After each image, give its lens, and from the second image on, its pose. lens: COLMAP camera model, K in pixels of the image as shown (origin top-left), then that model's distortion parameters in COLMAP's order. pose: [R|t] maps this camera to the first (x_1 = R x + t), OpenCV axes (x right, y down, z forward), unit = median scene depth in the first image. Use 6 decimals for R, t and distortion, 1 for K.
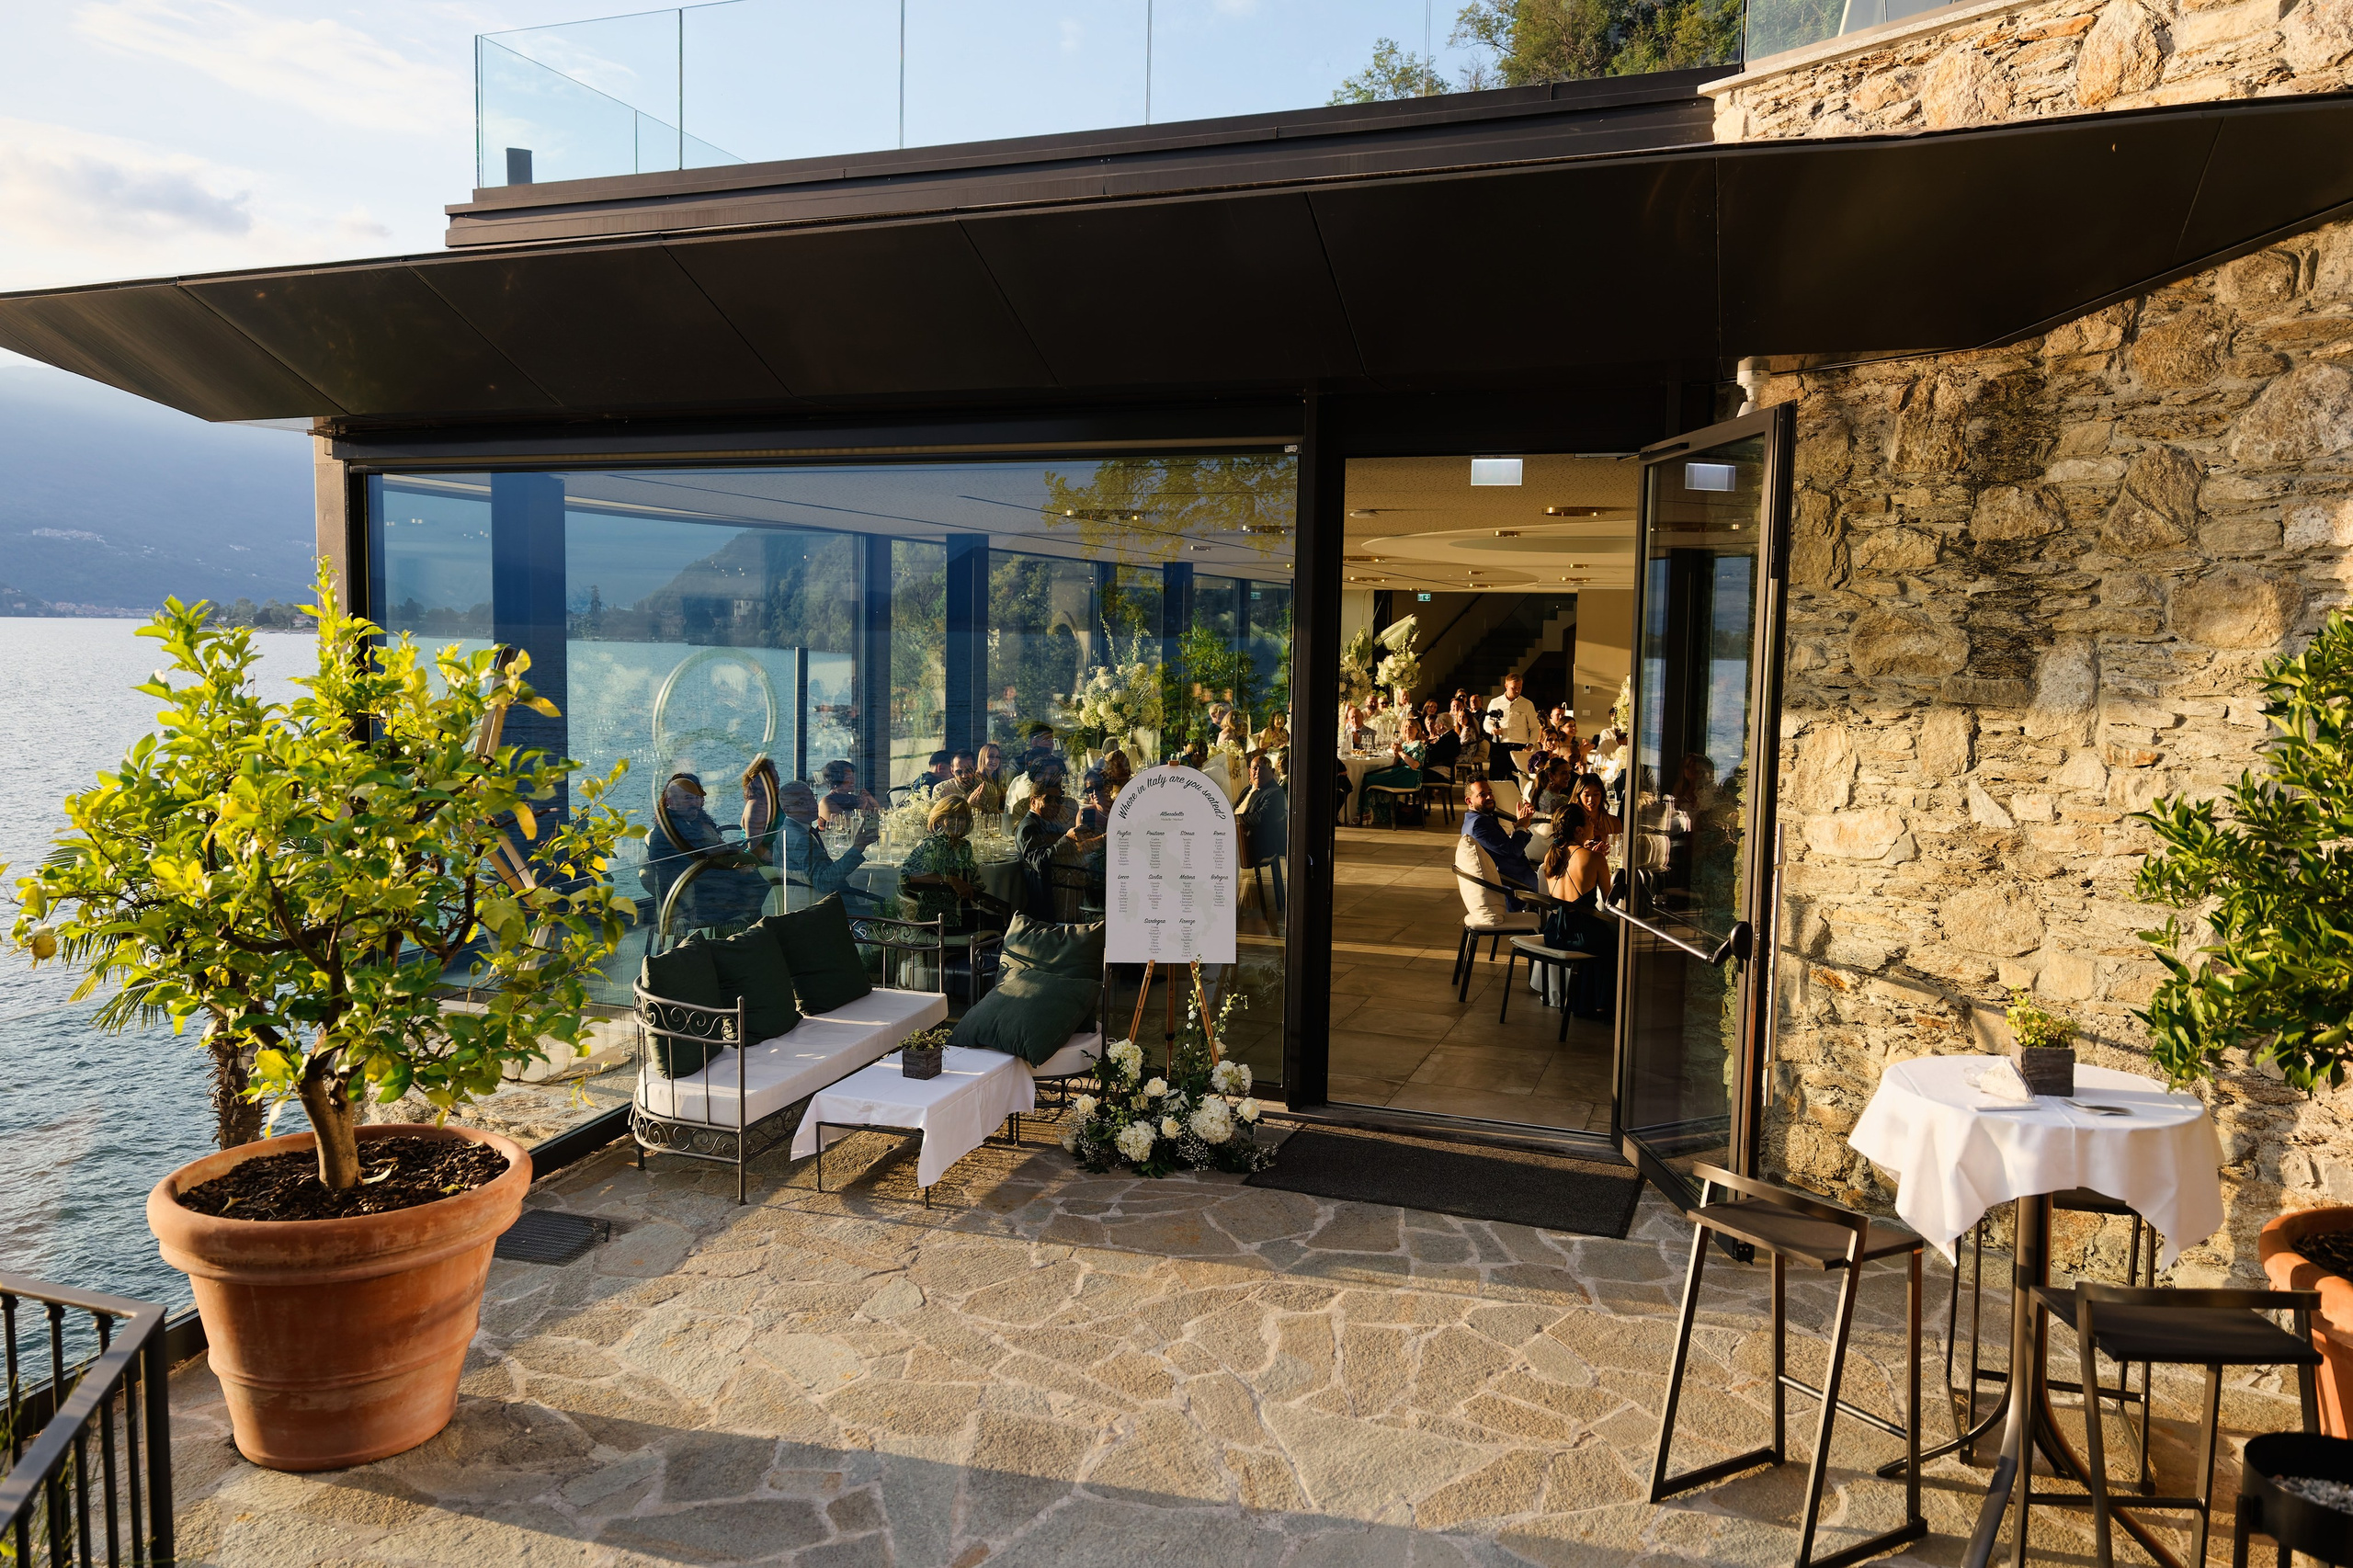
lens RADIAL K [[1619.4, 0, 1183.3], [0, 1619.4, 781.1], [0, 0, 1]] dist [-0.001859, 0.001315]
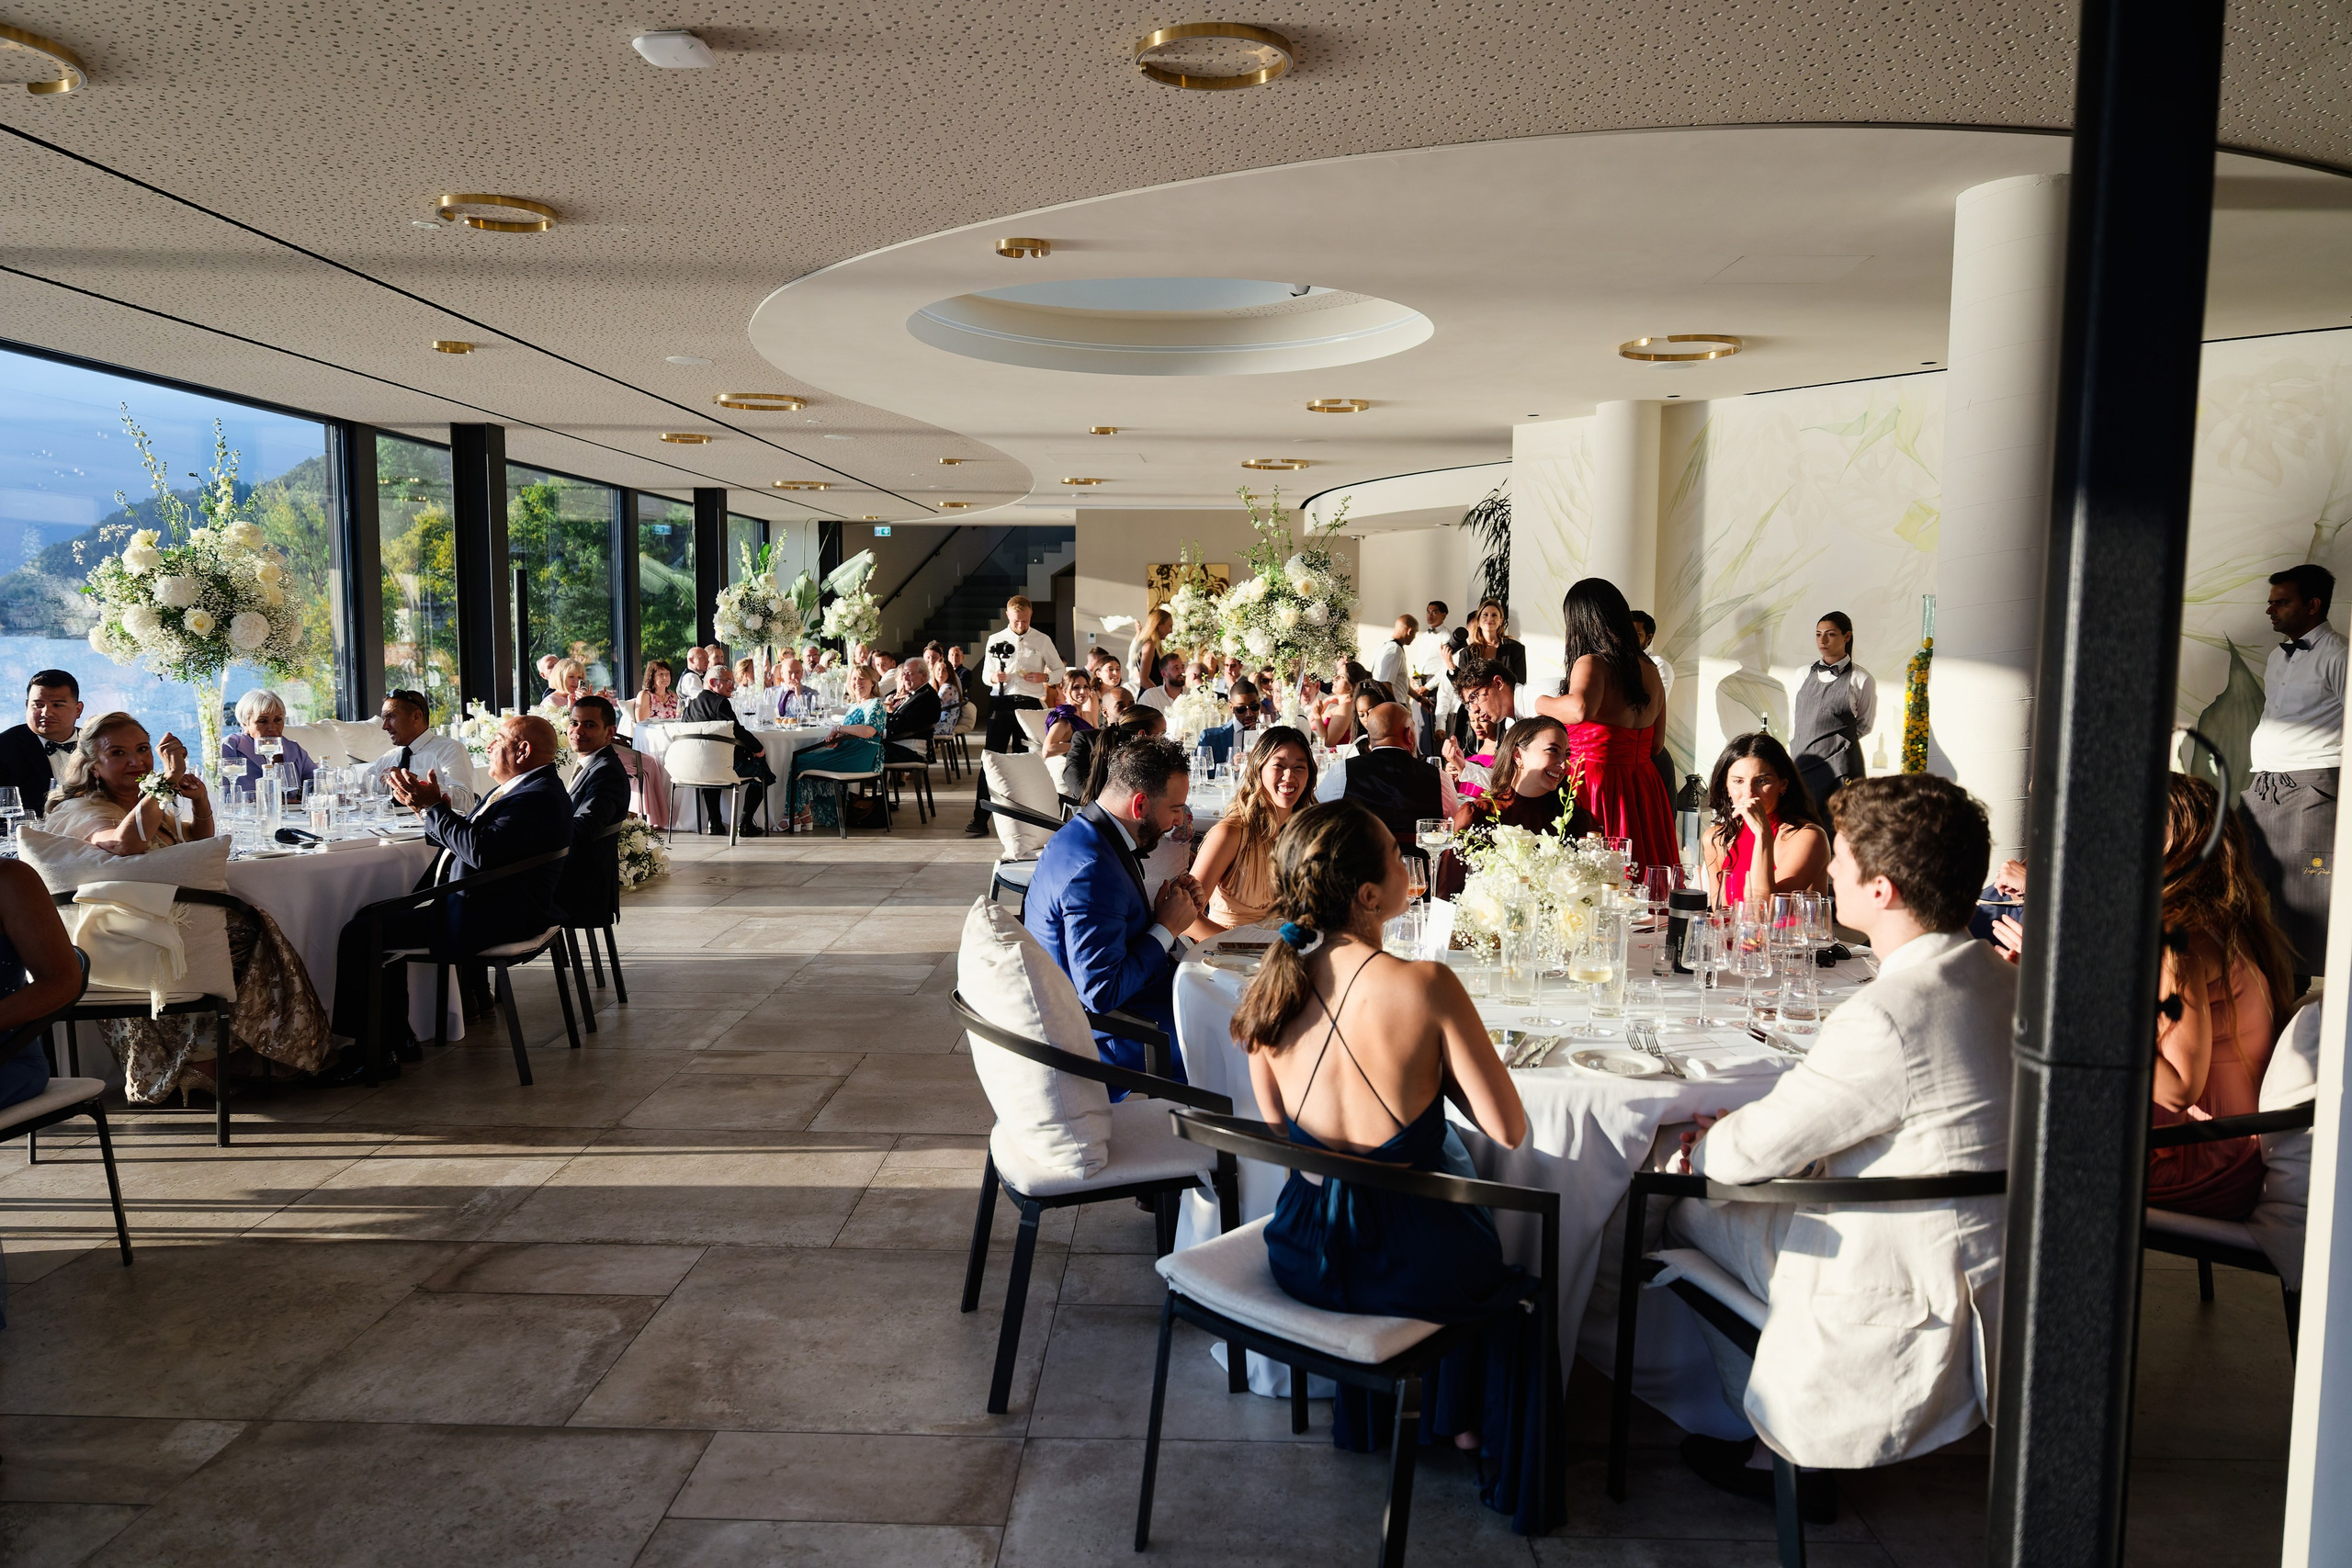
lens RADIAL K [[1618.6, 0, 1182.8], [0, 1618.6, 781.1], [0, 0, 1]] dist [-0.001859, 0.001315]
pose [[0.947946, -0.040286, 0.315871, 0.053687], [0.036922, 0.999180, 0.016629, 0.001436], [-0.316282, -0.004100, 0.948656, 0.333018]]
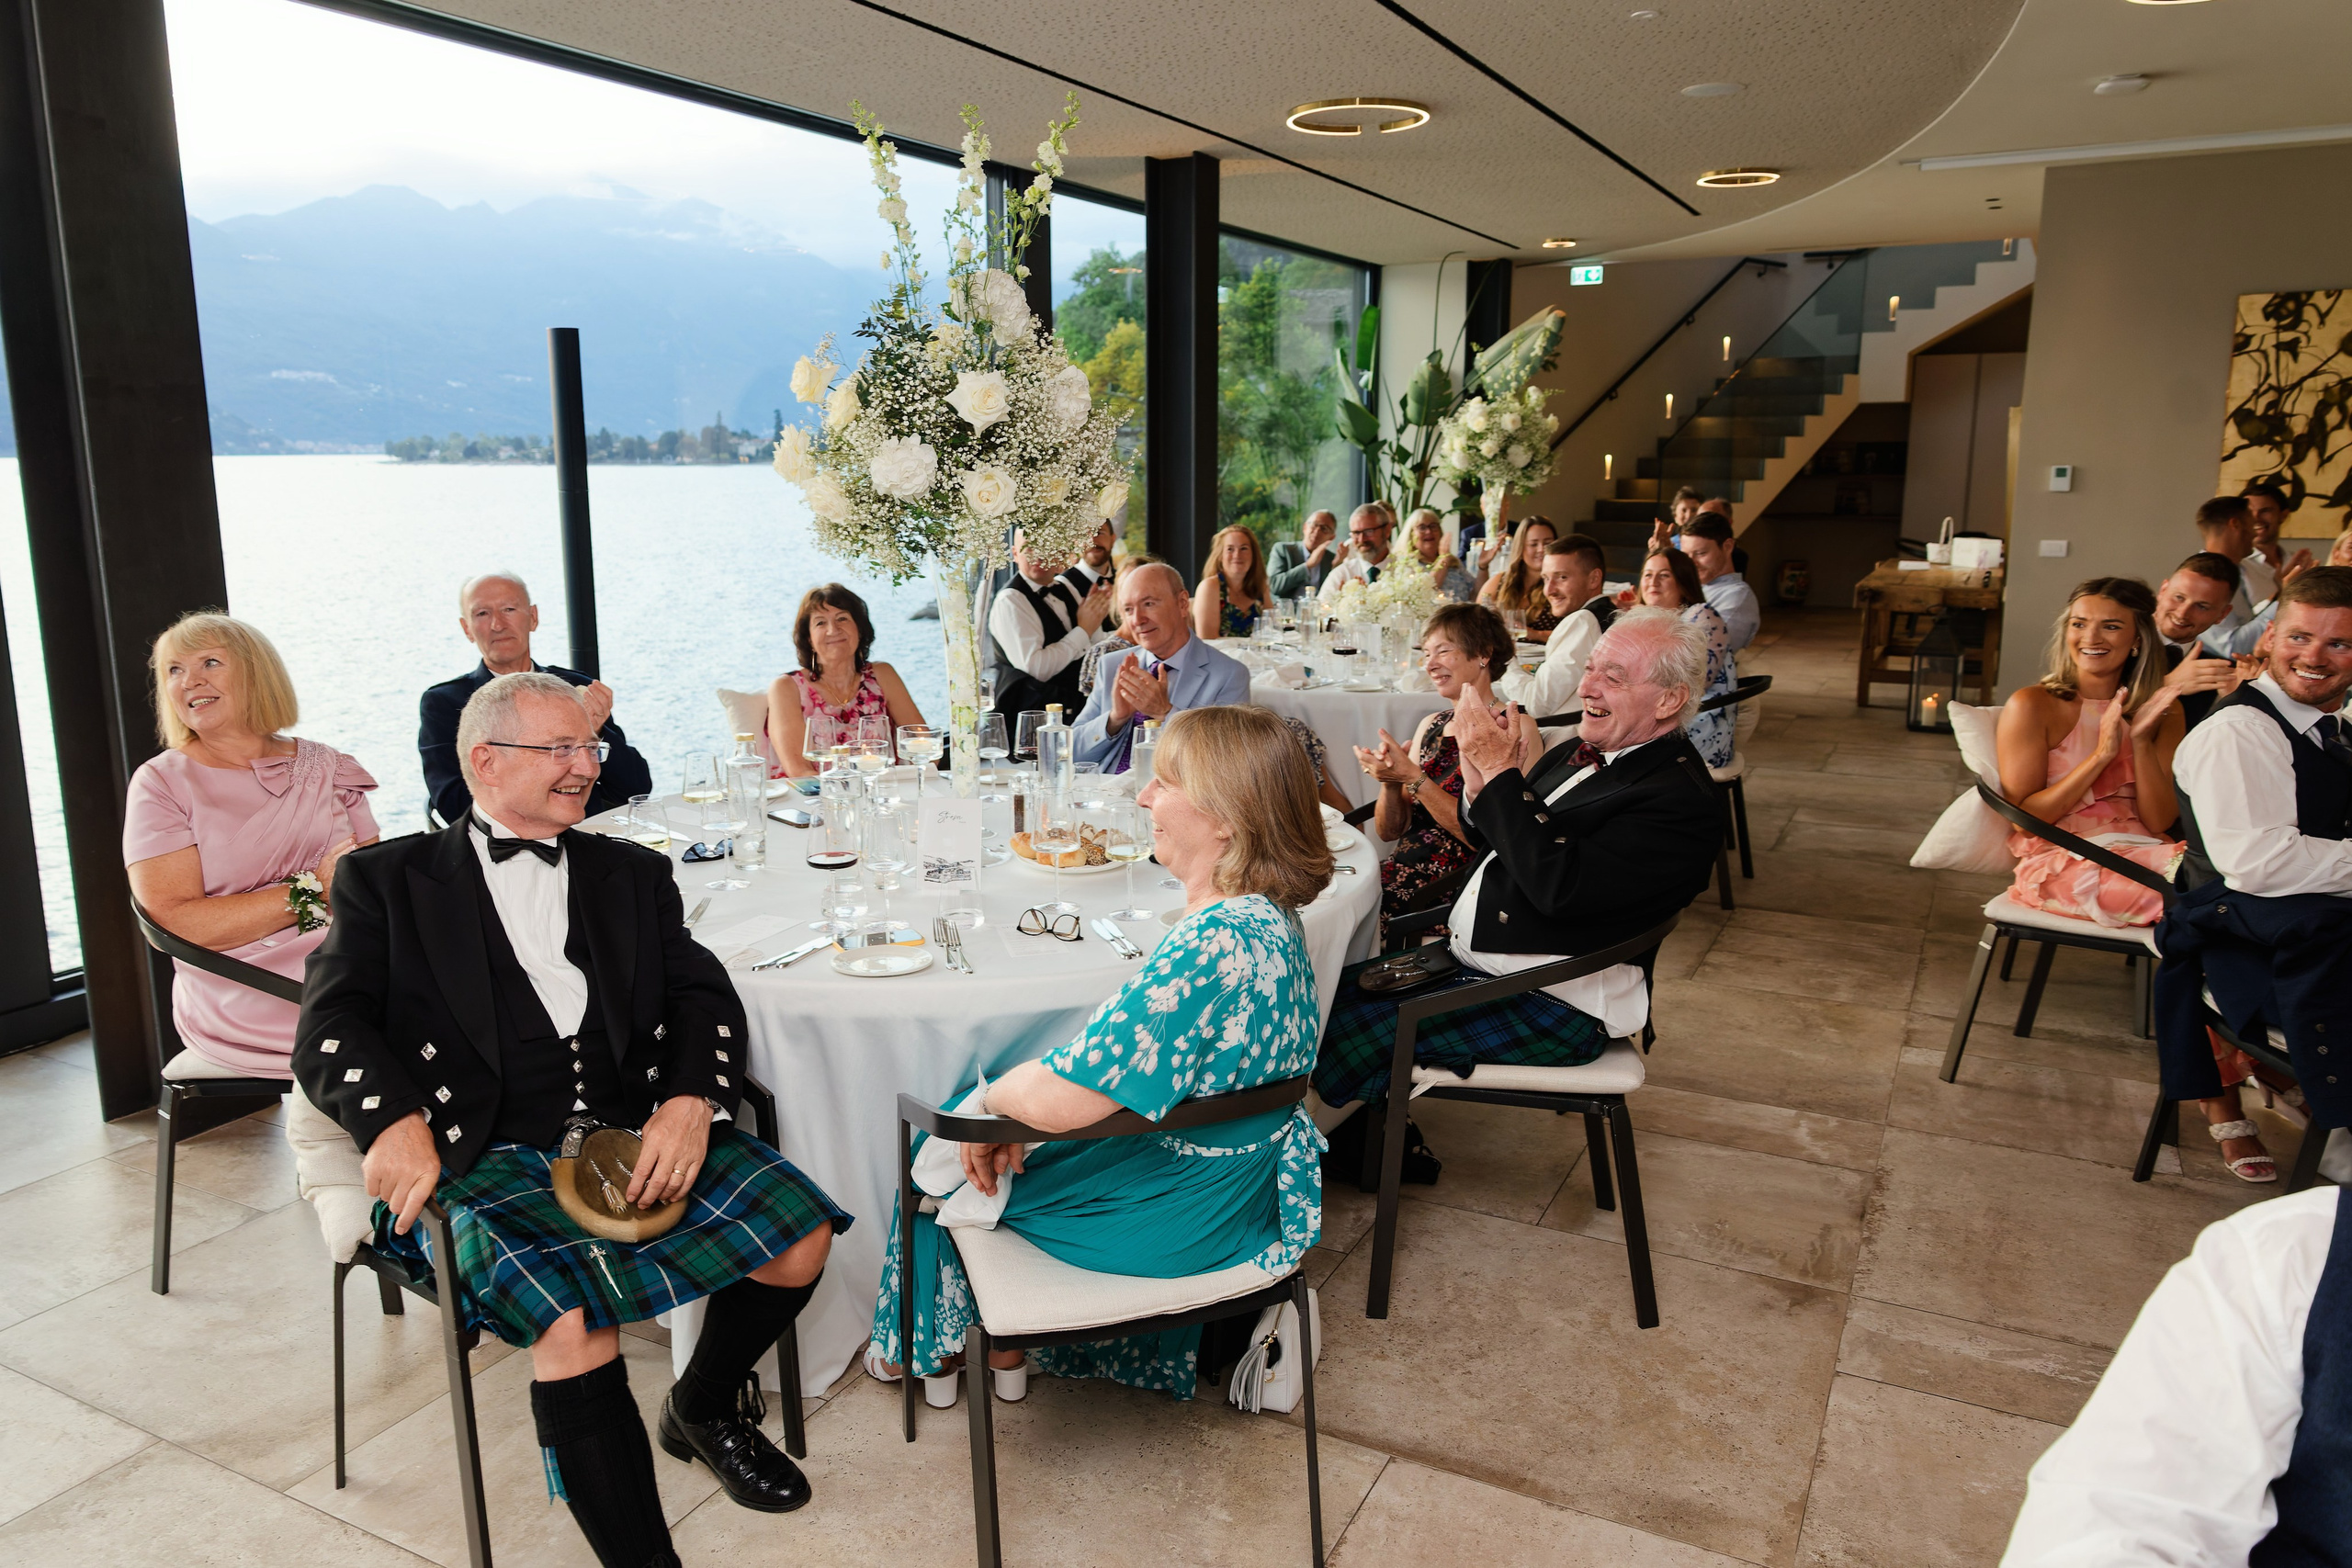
lens RADIAL K [[1653.7, 0, 1066.6], [0, 1653.7, 779.0], [0, 0, 1]] dist [0.002449, 0.001477]
pose [[0.983848, 0.010020, -0.178725, 0.147669], [0.009164, 0.994304, 0.106190, -0.045178], [0.178770, -0.106113, 0.978152, 0.853757]]
